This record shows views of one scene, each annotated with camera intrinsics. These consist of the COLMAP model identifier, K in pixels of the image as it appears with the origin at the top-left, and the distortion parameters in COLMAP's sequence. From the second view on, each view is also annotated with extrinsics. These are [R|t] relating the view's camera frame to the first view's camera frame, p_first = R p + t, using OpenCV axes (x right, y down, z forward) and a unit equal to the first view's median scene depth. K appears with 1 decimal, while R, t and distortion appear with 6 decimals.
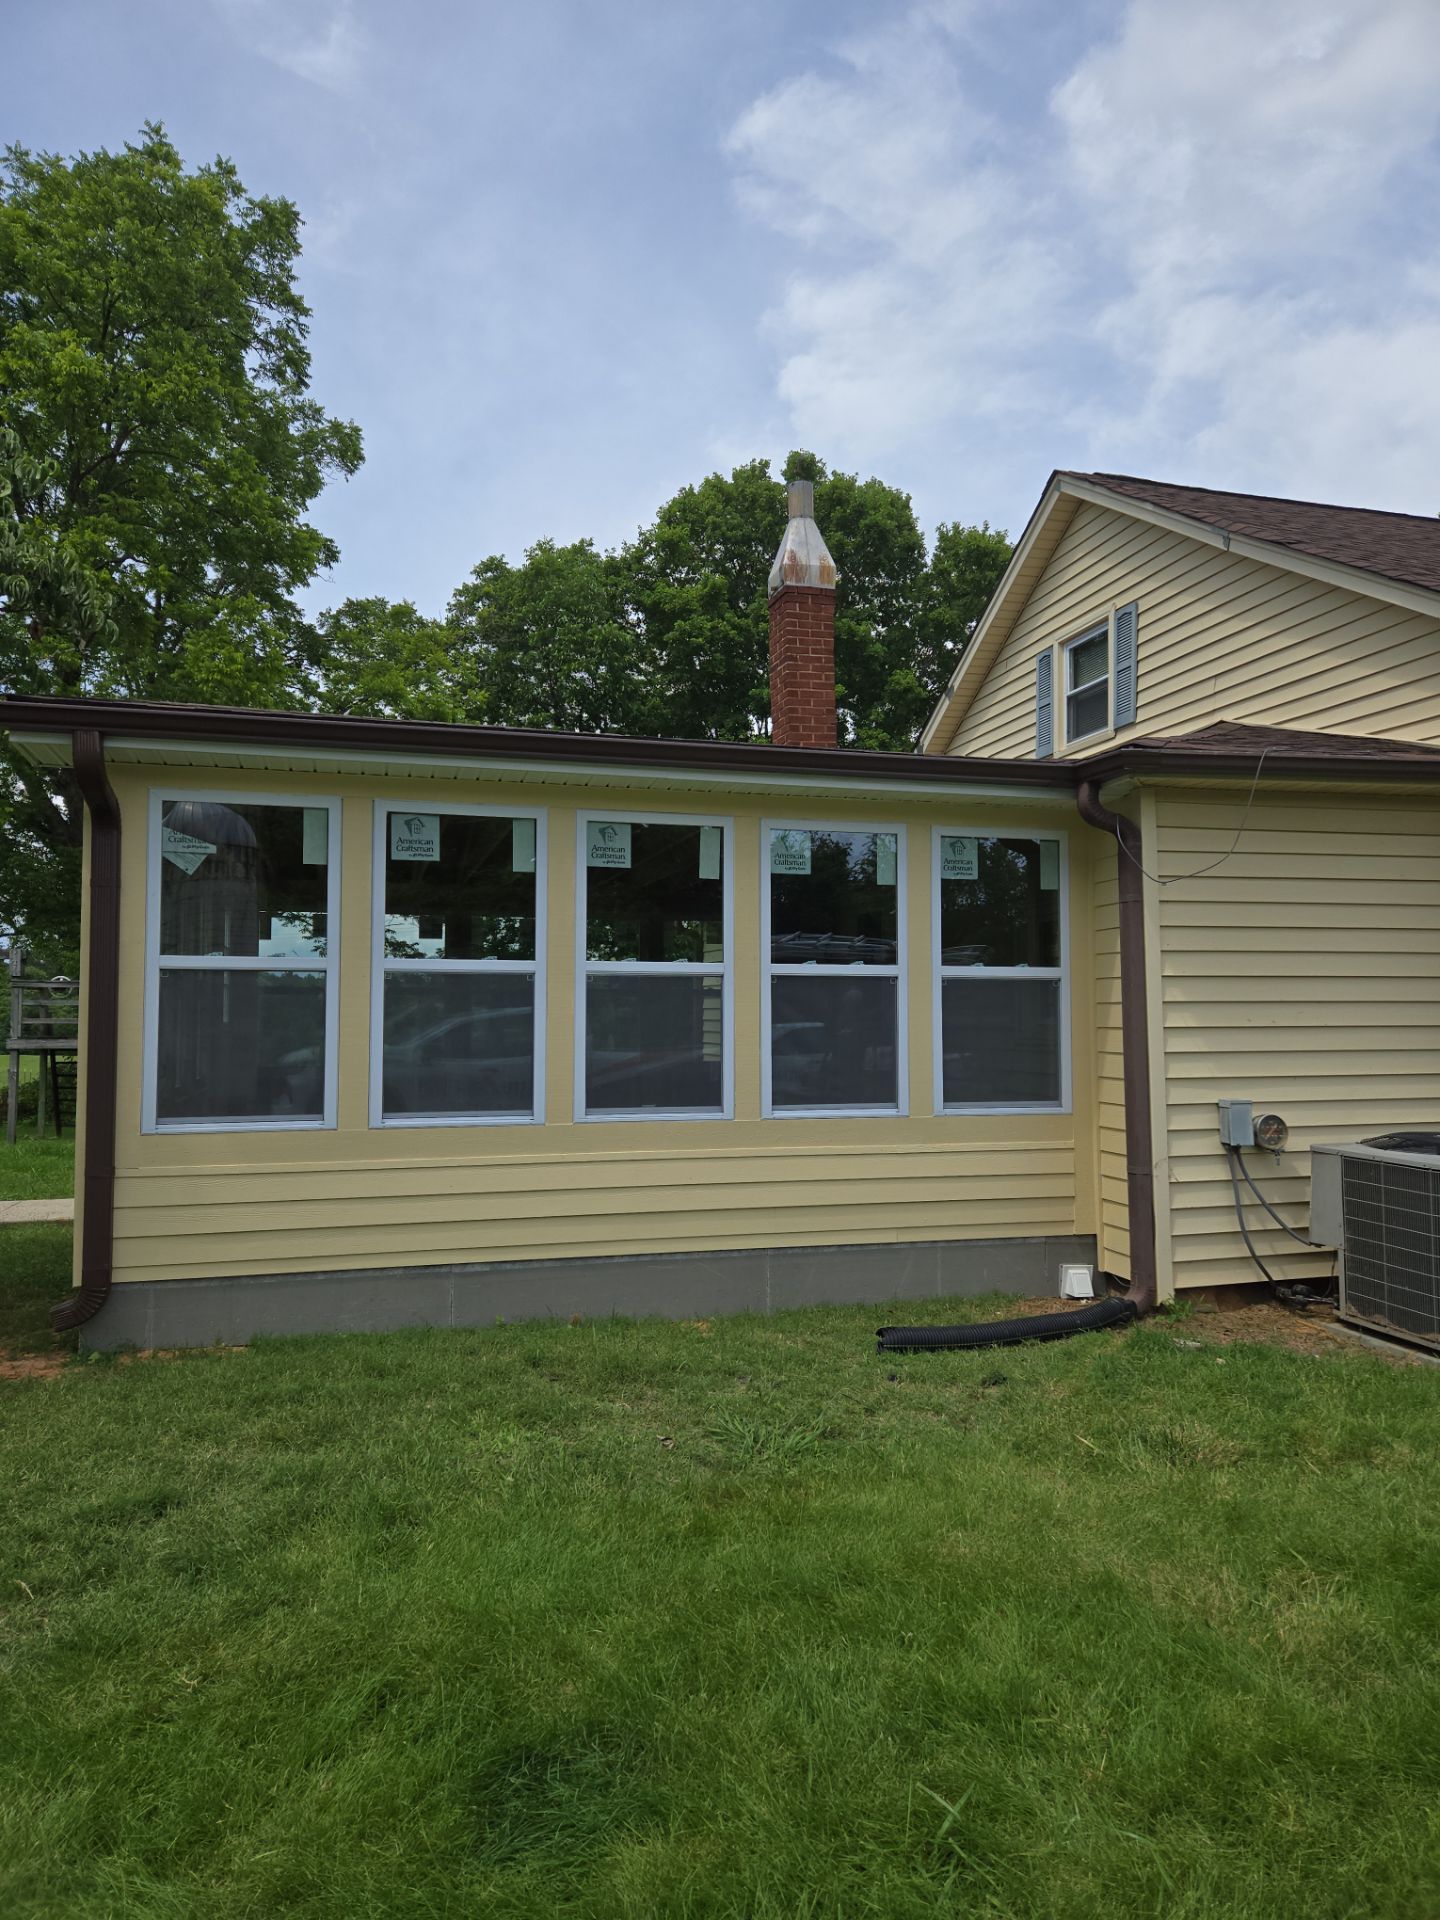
lens RADIAL K [[1287.5, 0, 708.7], [0, 1287.5, 962.3], [0, 0, 1]] dist [0.048385, -0.008476]
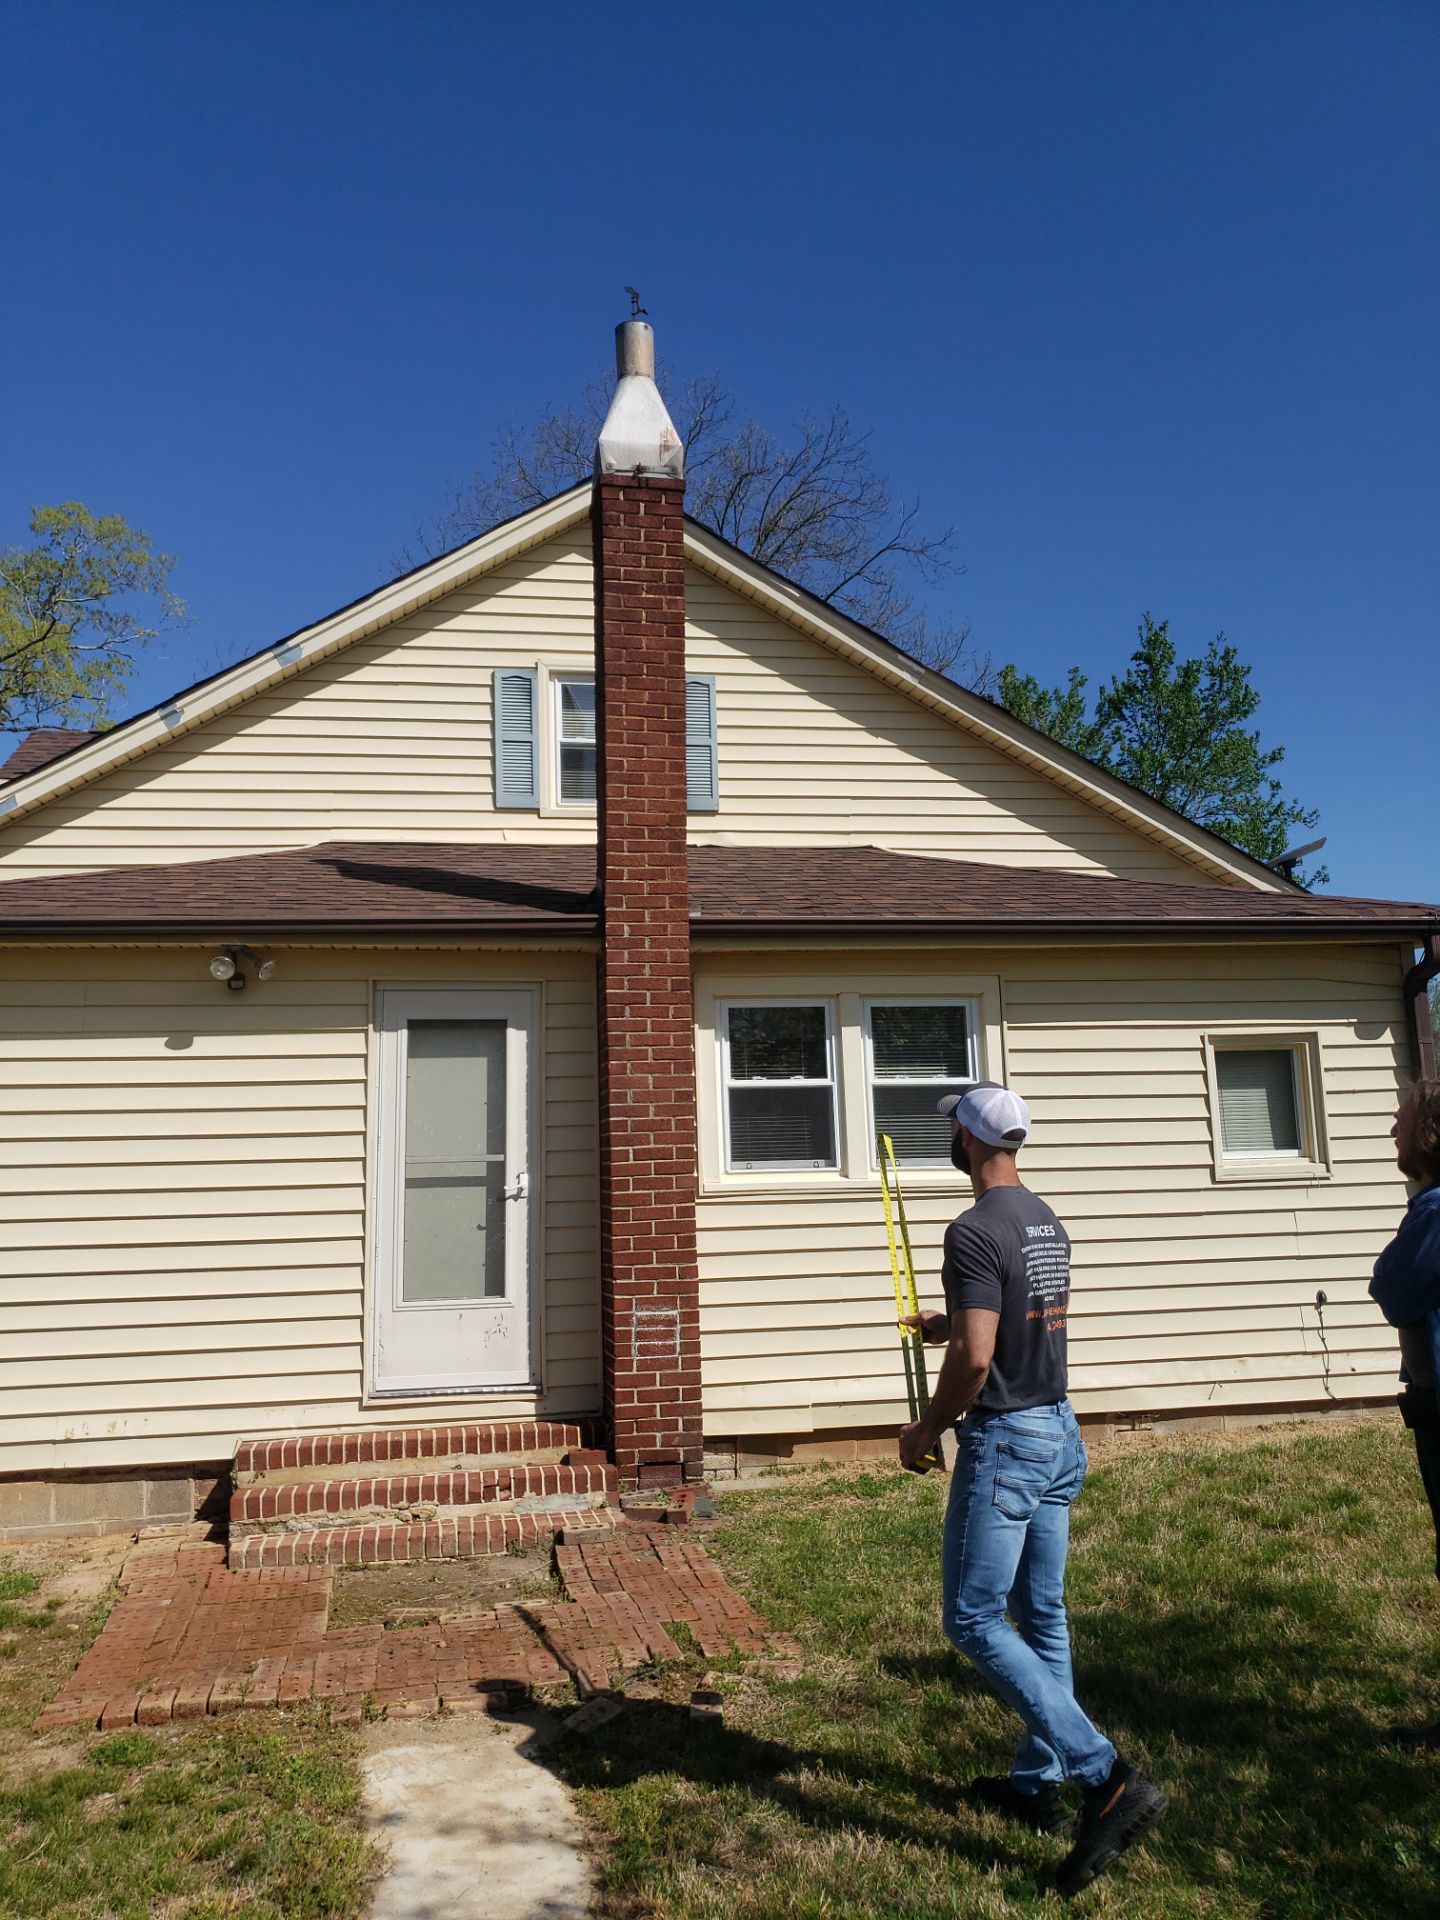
lens RADIAL K [[1507.3, 0, 678.8], [0, 1507.3, 895.8], [0, 0, 1]] dist [0.013908, -0.003074]
pose [[0.105473, 0.166788, 0.980335, -0.621508], [-0.020629, 0.985989, -0.165530, 0.033344], [-0.994208, -0.002764, 0.107436, 0.900894]]
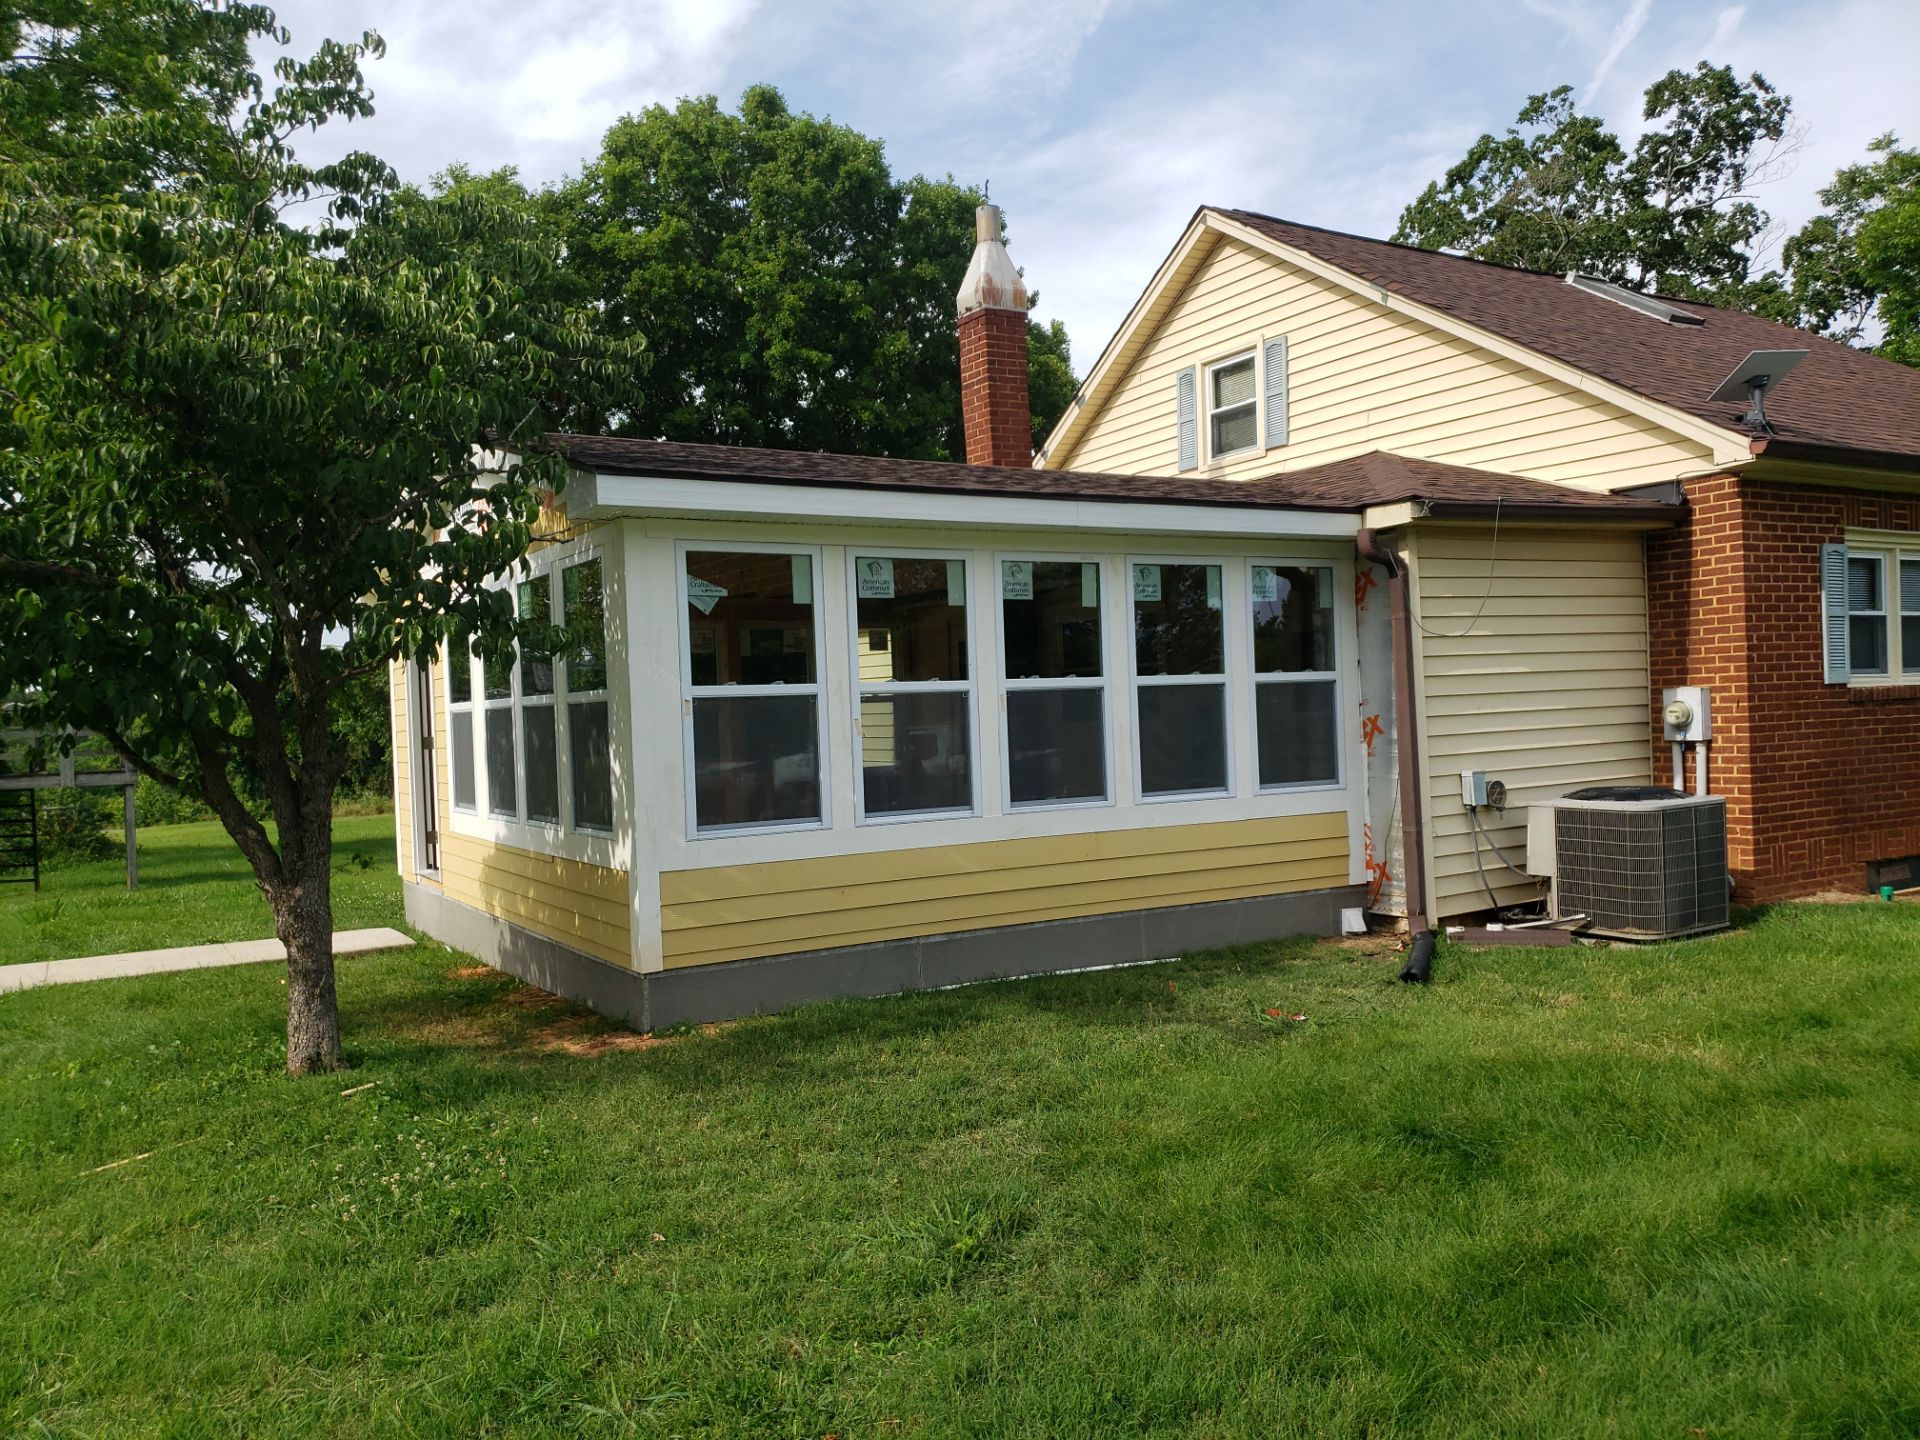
lens RADIAL K [[1507.3, 0, 998.1], [0, 1507.3, 724.2], [0, 0, 1]] dist [0.013908, -0.003074]
pose [[0.958894, -0.039698, 0.280973, -0.277599], [0.026541, 0.998372, 0.050478, -0.016620], [-0.282520, -0.040946, 0.958387, -0.179379]]
